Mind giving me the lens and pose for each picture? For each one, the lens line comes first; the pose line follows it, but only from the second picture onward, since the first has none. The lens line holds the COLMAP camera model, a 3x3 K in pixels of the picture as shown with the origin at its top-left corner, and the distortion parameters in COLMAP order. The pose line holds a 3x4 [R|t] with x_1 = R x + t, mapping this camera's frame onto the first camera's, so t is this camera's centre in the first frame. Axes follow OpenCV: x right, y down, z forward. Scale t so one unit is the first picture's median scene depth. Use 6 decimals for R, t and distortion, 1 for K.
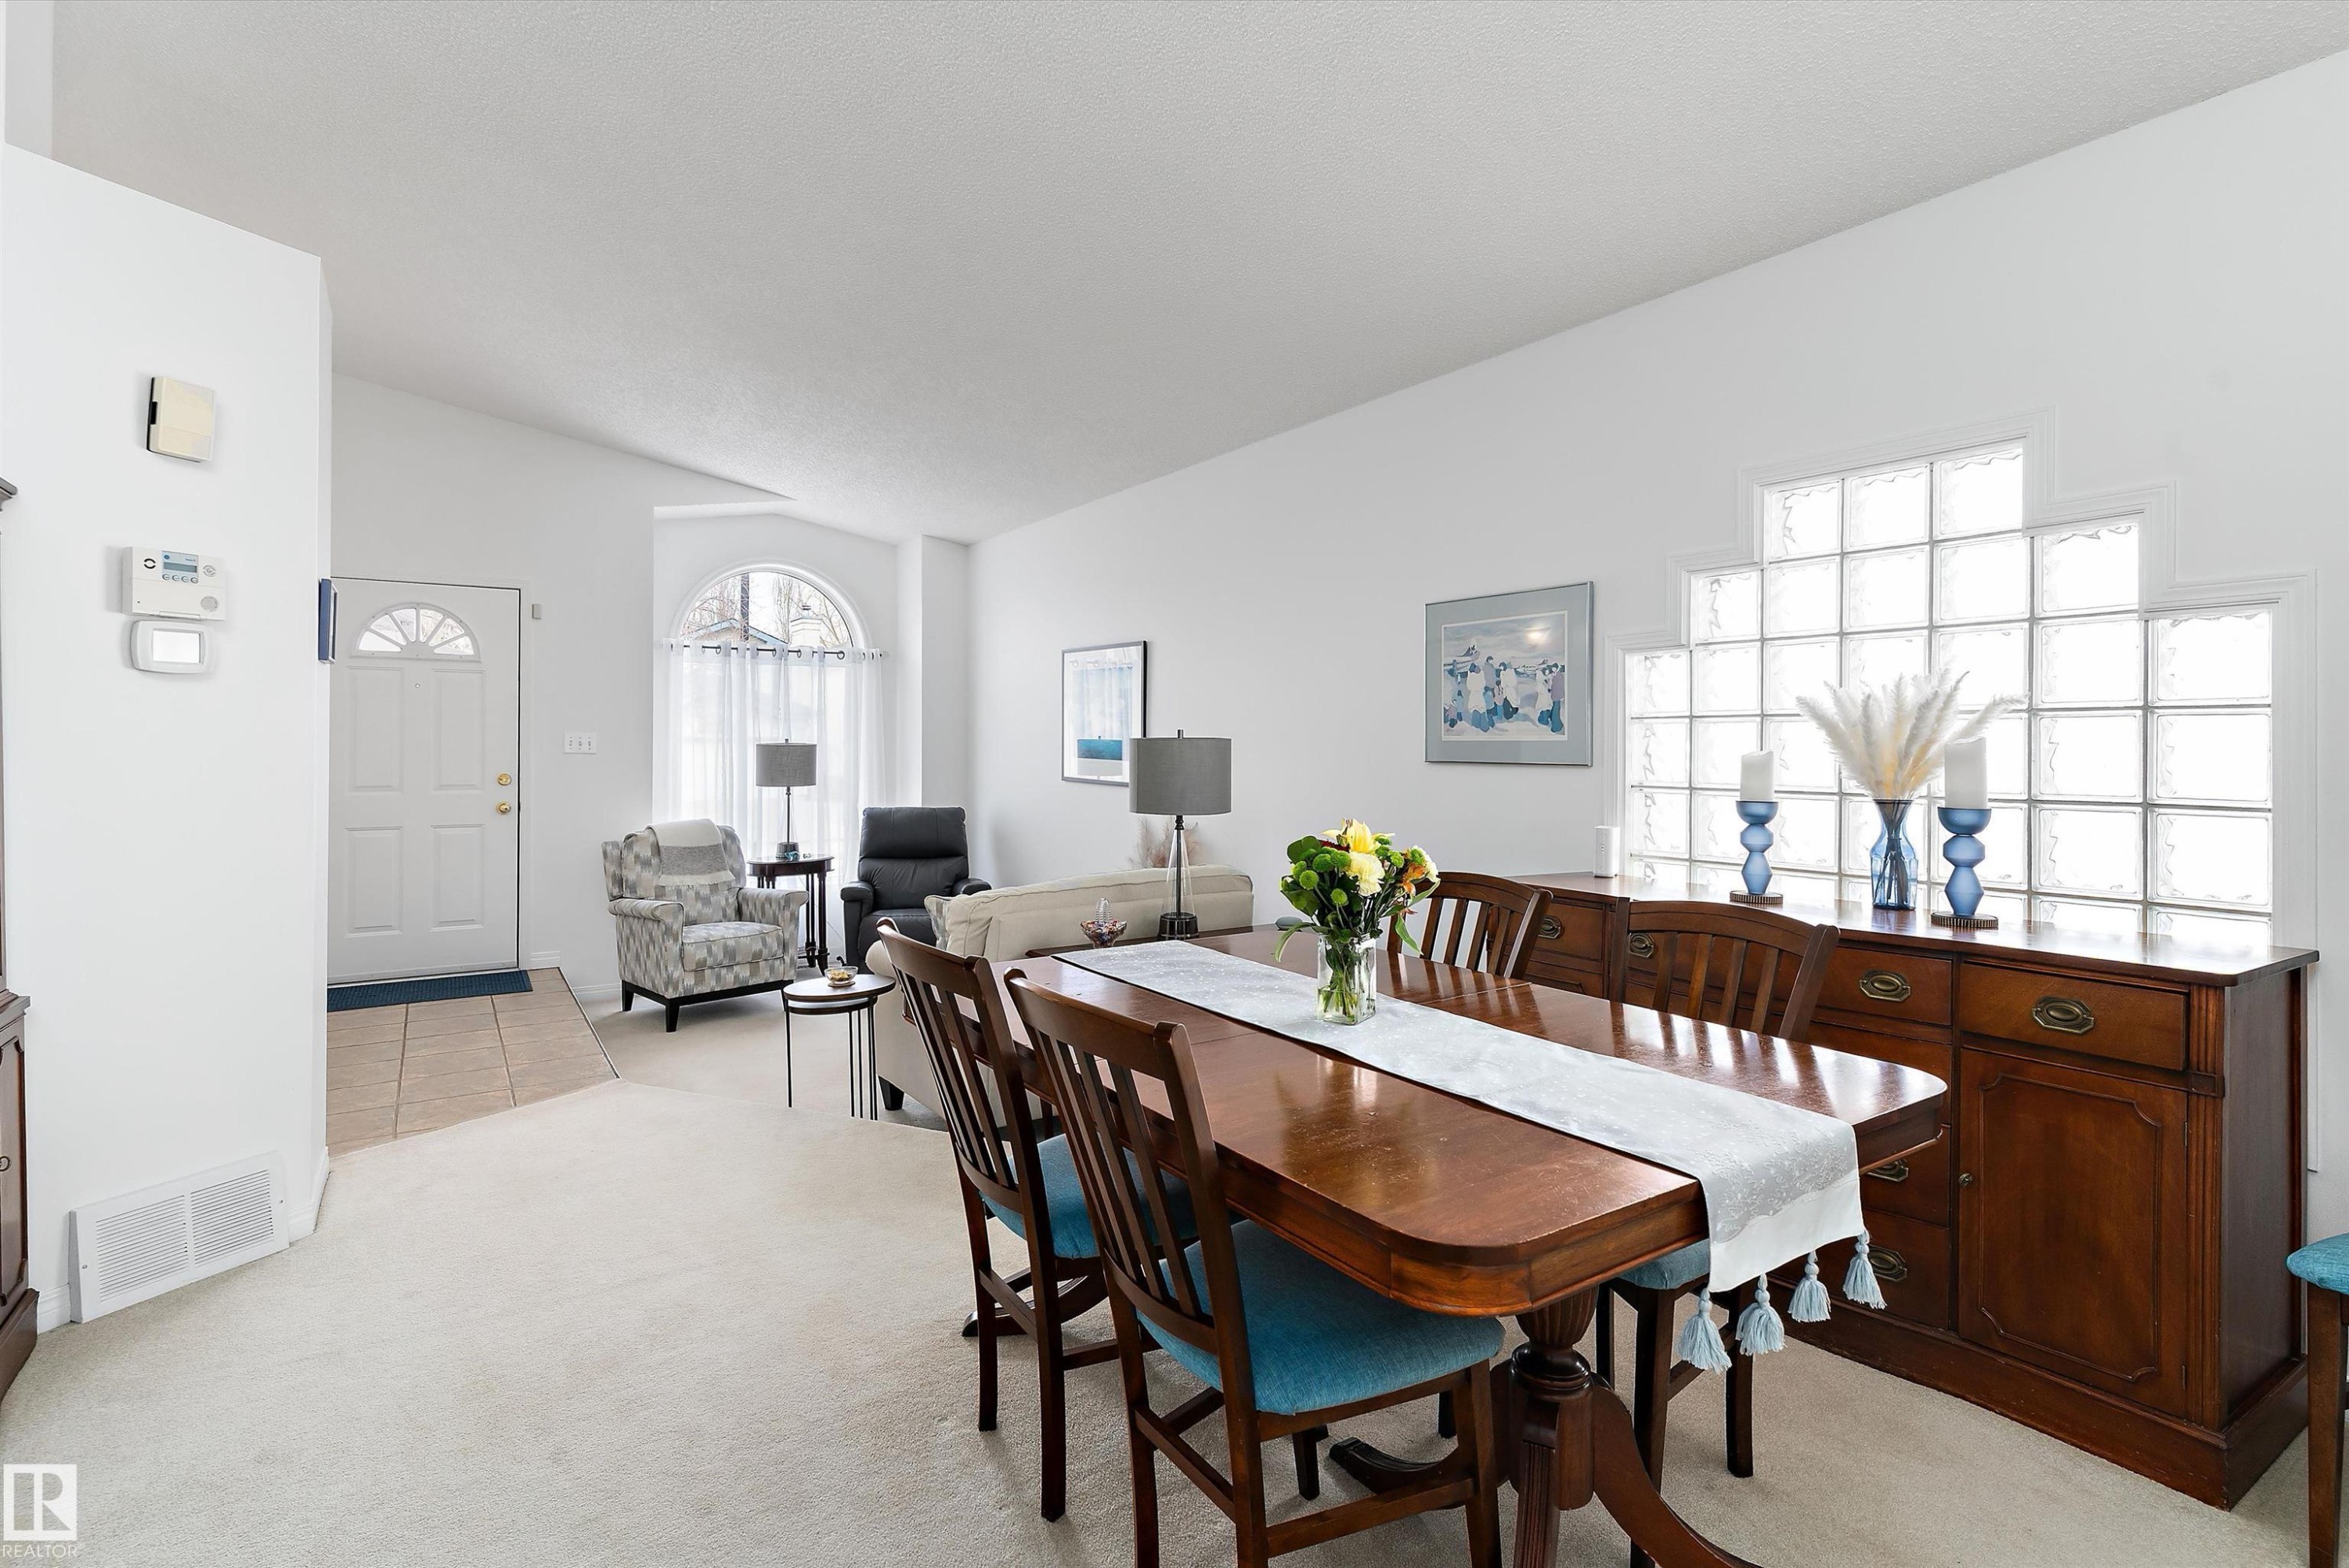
lens RADIAL K [[1143.4, 0, 1157.0], [0, 1143.4, 735.3], [0, 0, 1]] dist [0.000669, 0.000665]
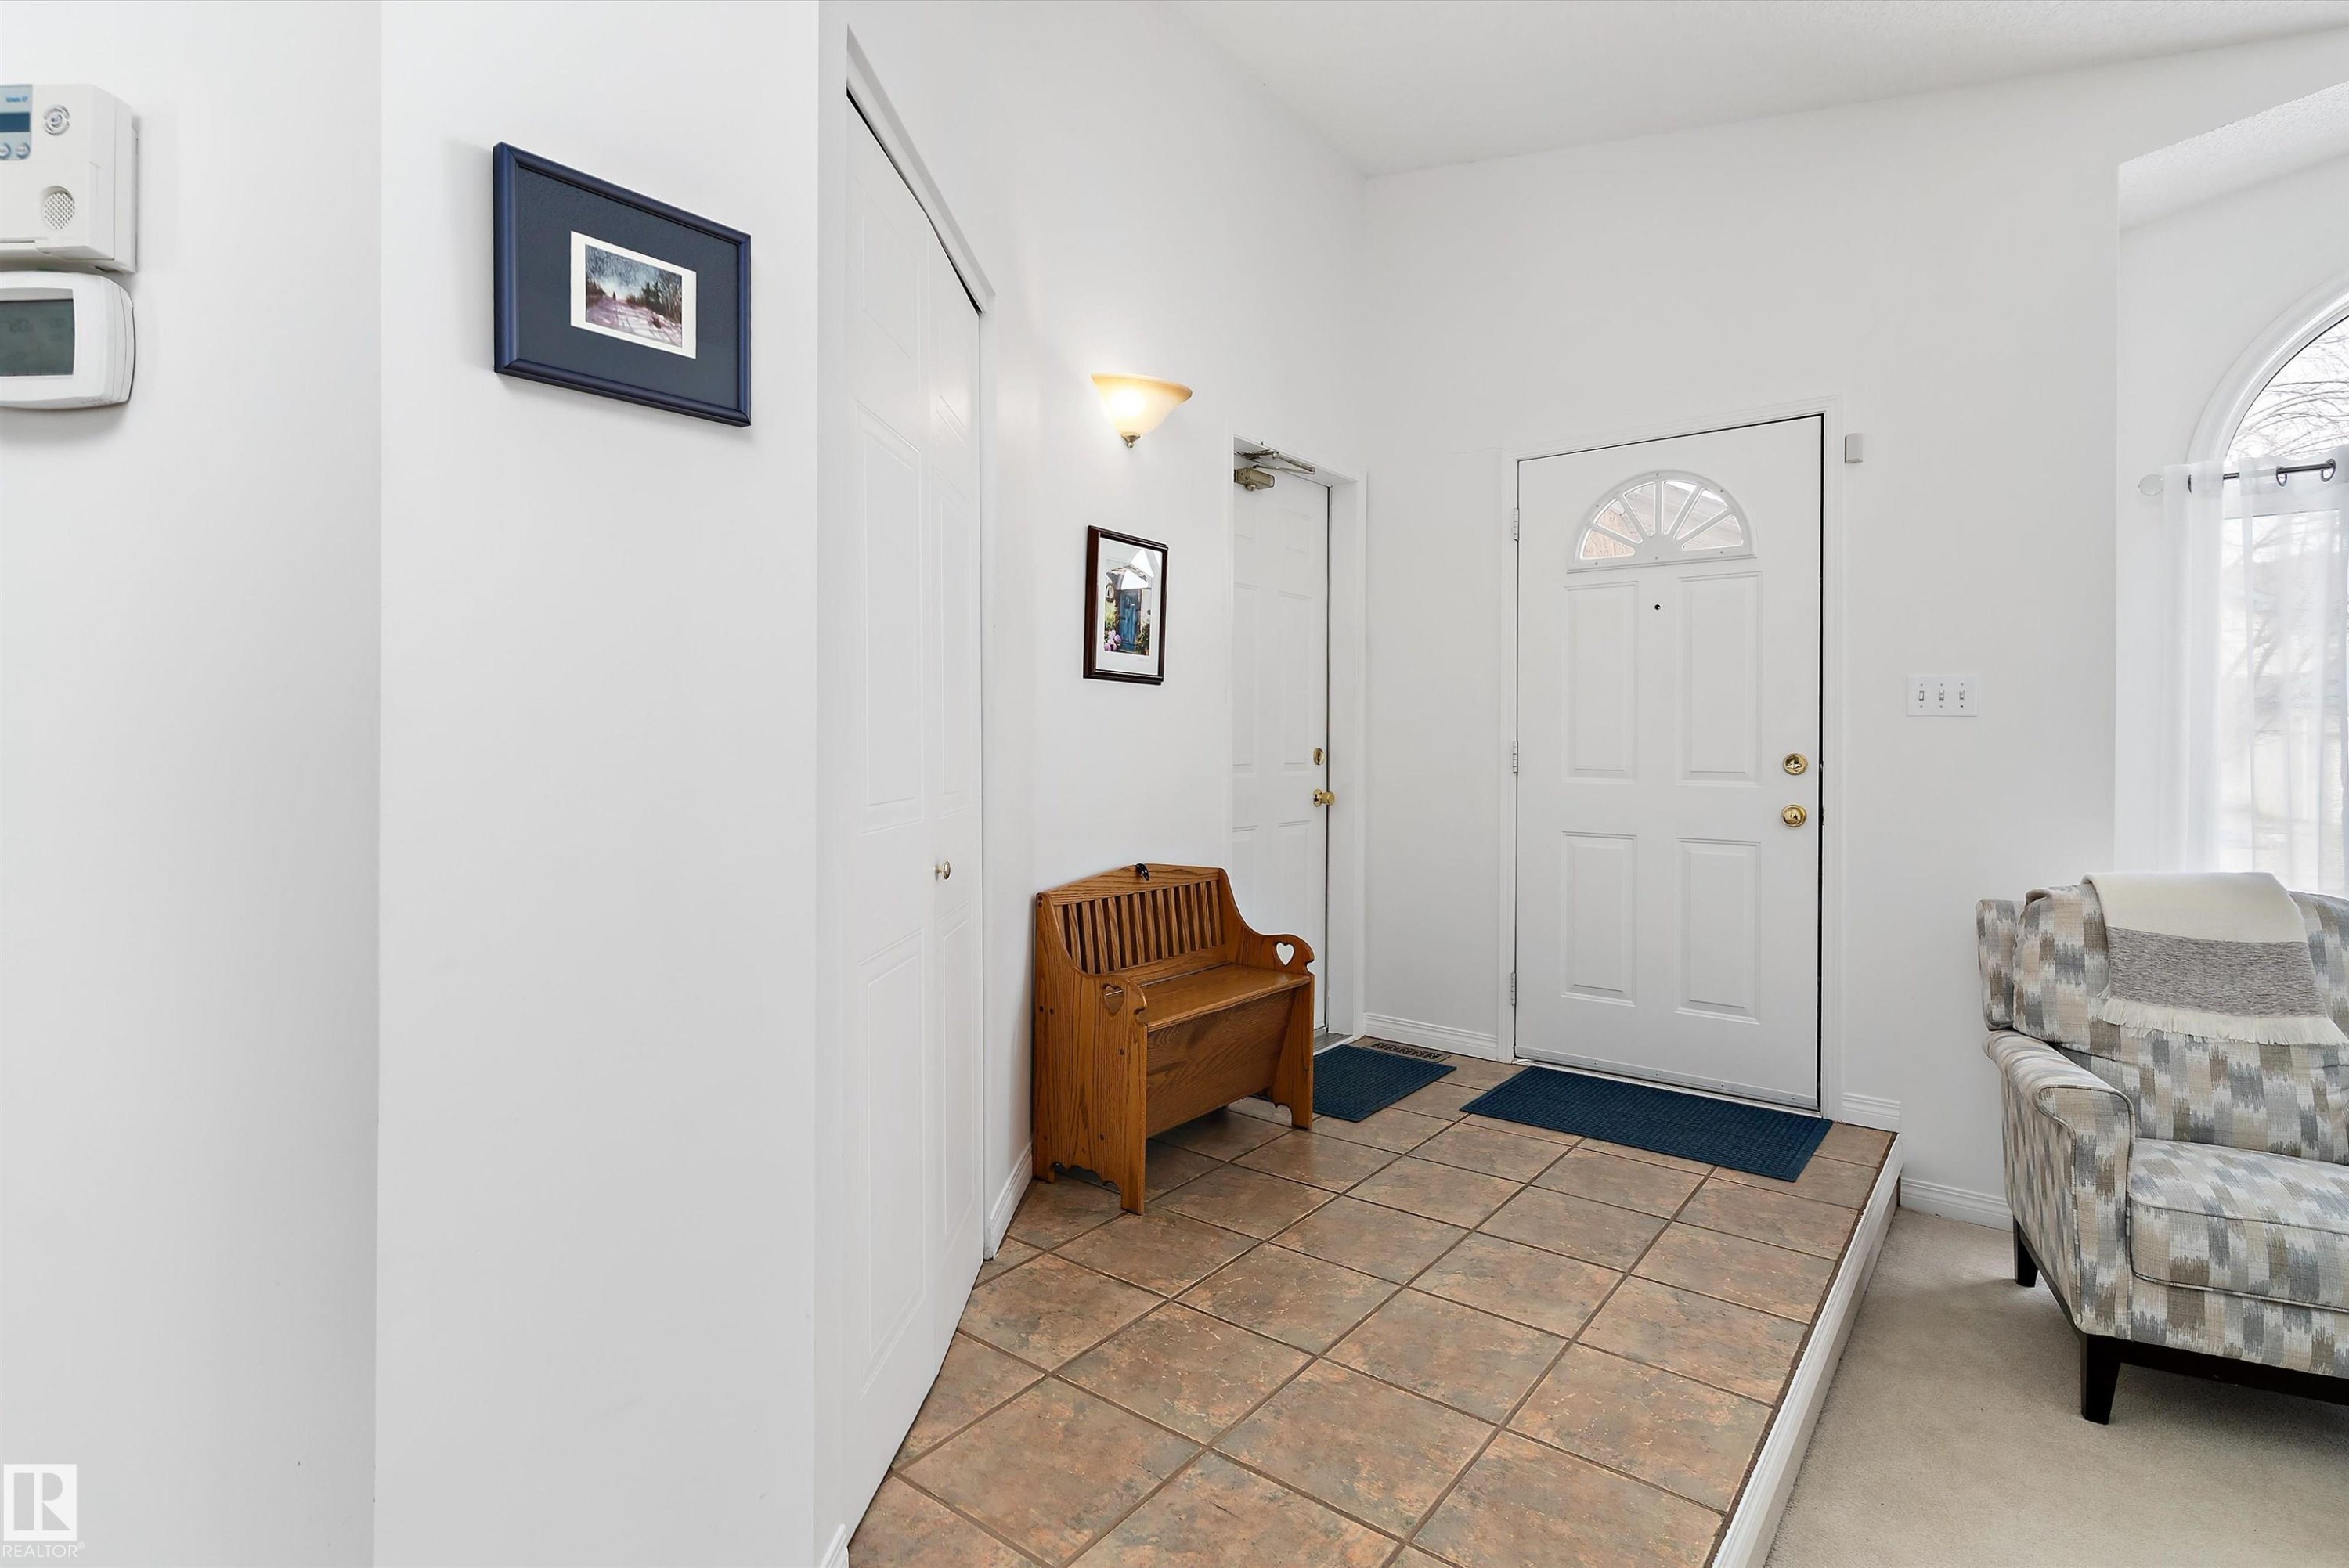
lens RADIAL K [[1143.4, 0, 1179.7], [0, 1143.4, 738.7], [0, 0, 1]] dist [0.000669, 0.000665]
pose [[0.339298, -0.001956, -0.940677, -0.153193], [0.002209, 0.999997, -0.001282, 0.026760], [0.940676, -0.001643, 0.339301, 0.536950]]
